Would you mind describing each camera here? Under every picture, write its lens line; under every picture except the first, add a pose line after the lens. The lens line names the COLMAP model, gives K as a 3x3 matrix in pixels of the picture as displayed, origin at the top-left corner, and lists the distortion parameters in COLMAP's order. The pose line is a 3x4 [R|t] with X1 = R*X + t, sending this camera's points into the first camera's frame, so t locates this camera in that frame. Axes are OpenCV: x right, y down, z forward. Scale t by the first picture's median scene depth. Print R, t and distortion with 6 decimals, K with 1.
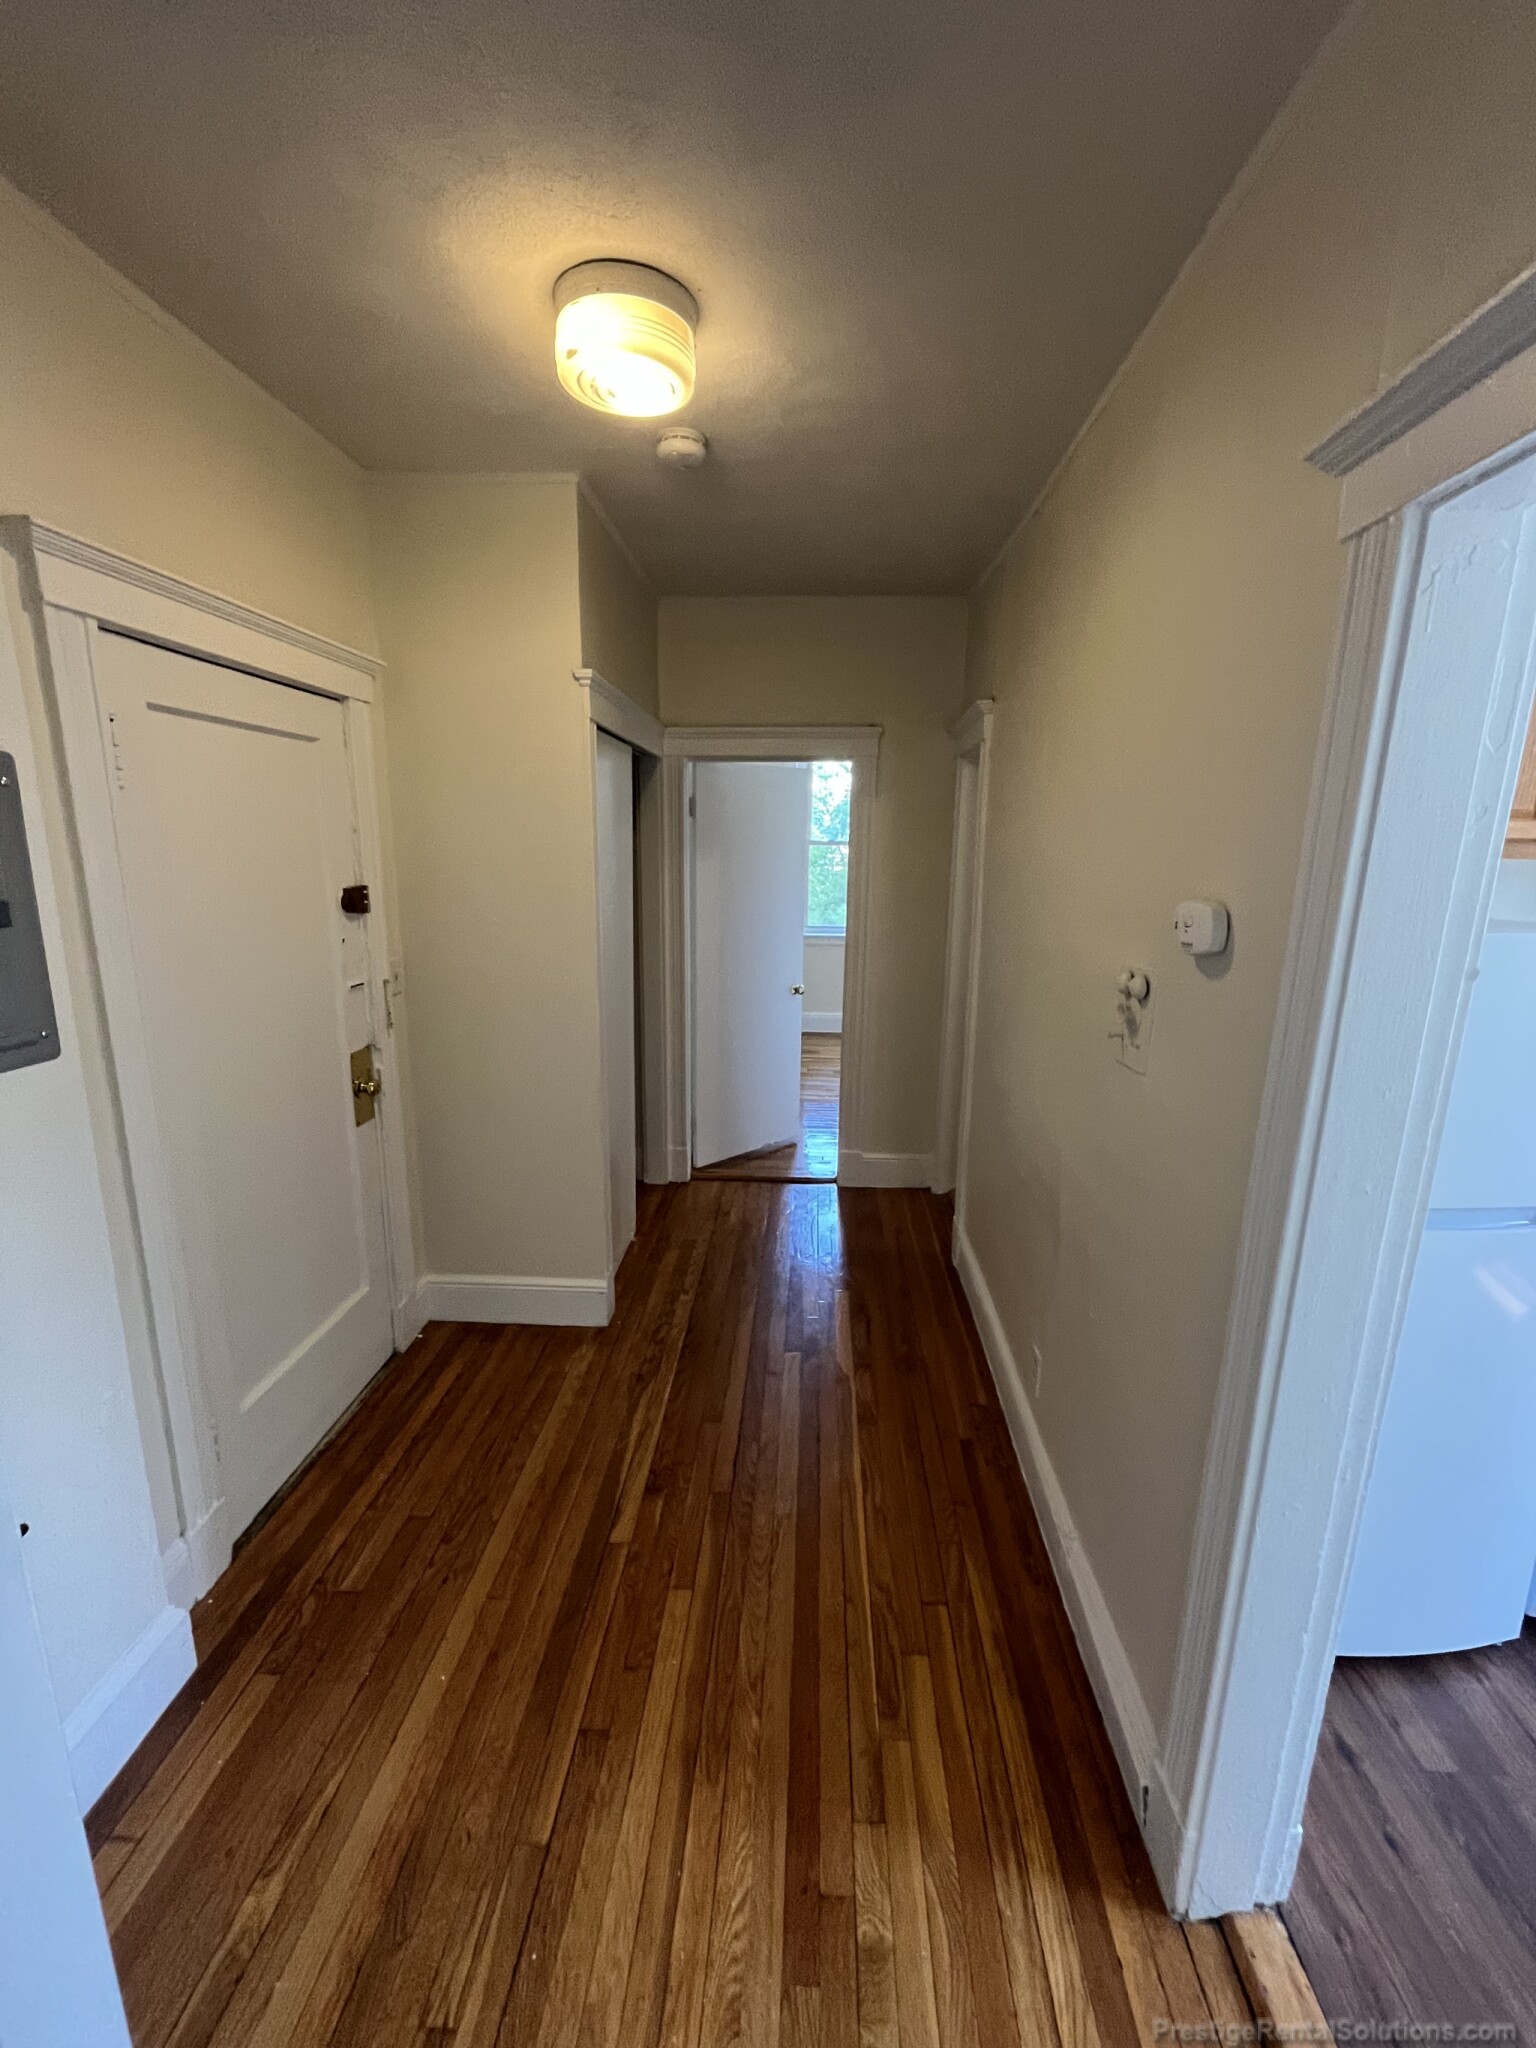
lens RADIAL K [[829.0, 0, 769.1], [0, 829.0, 1022.8], [0, 0, 1]] dist [-0.007901, -0.000085]
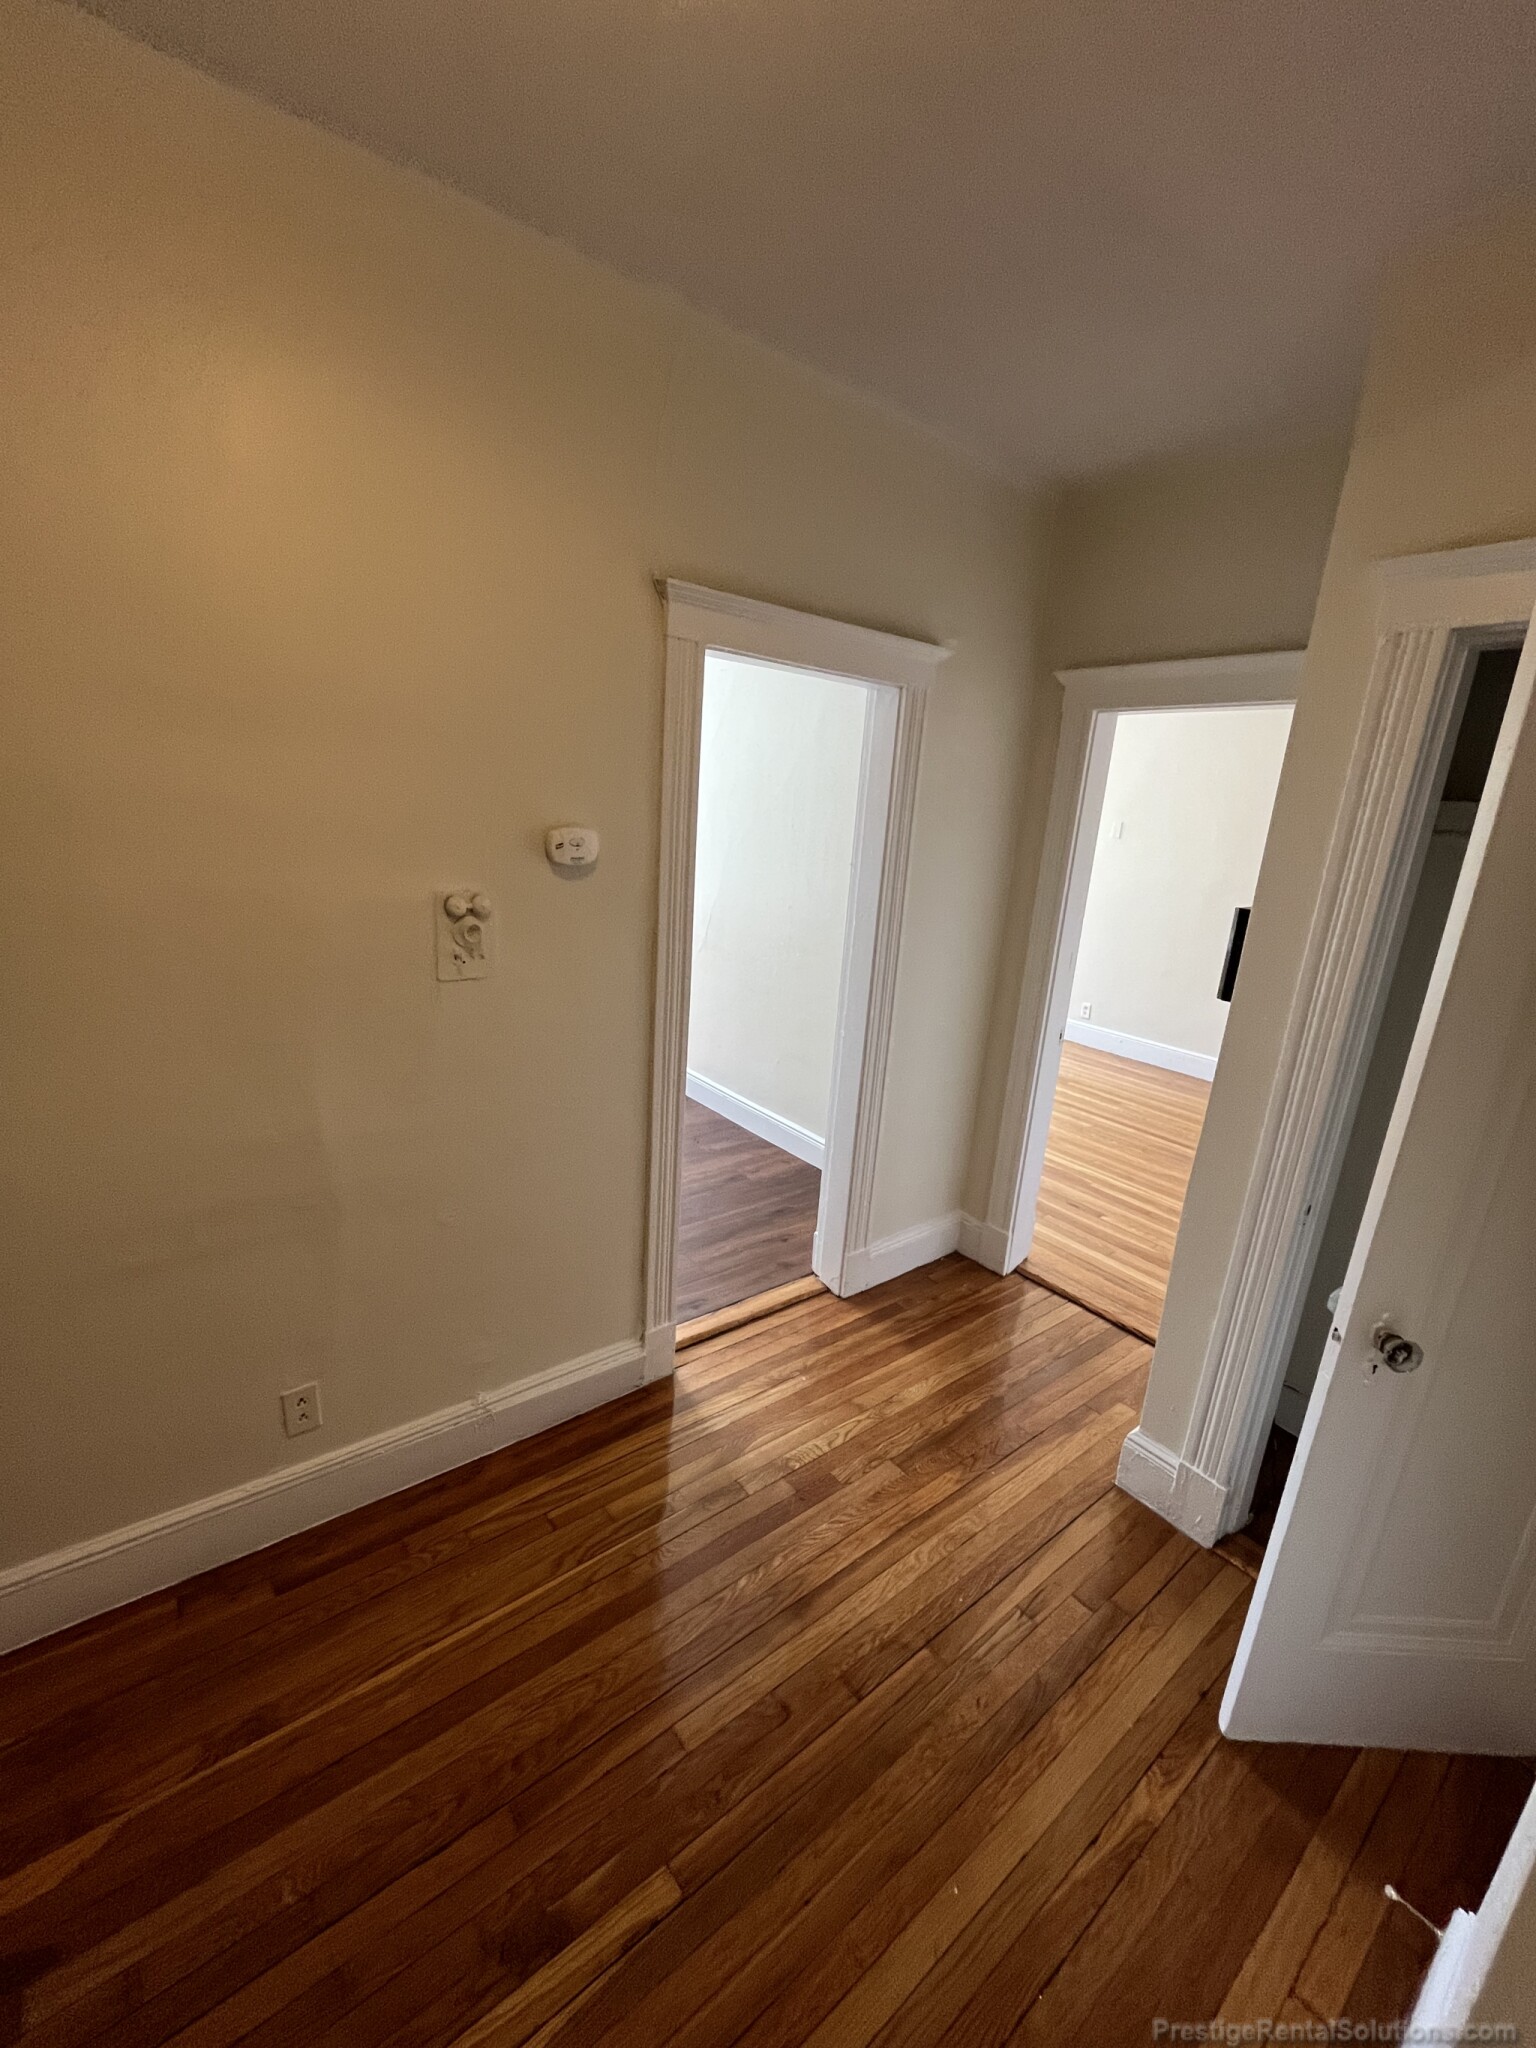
lens RADIAL K [[829.0, 0, 772.3], [0, 829.0, 1031.2], [0, 0, 1]] dist [-0.007901, -0.000085]
pose [[-0.664328, -0.259262, 0.701036, -0.692591], [0.076932, 0.909216, 0.409155, -0.331257], [-0.743472, 0.325745, -0.584072, 1.484999]]
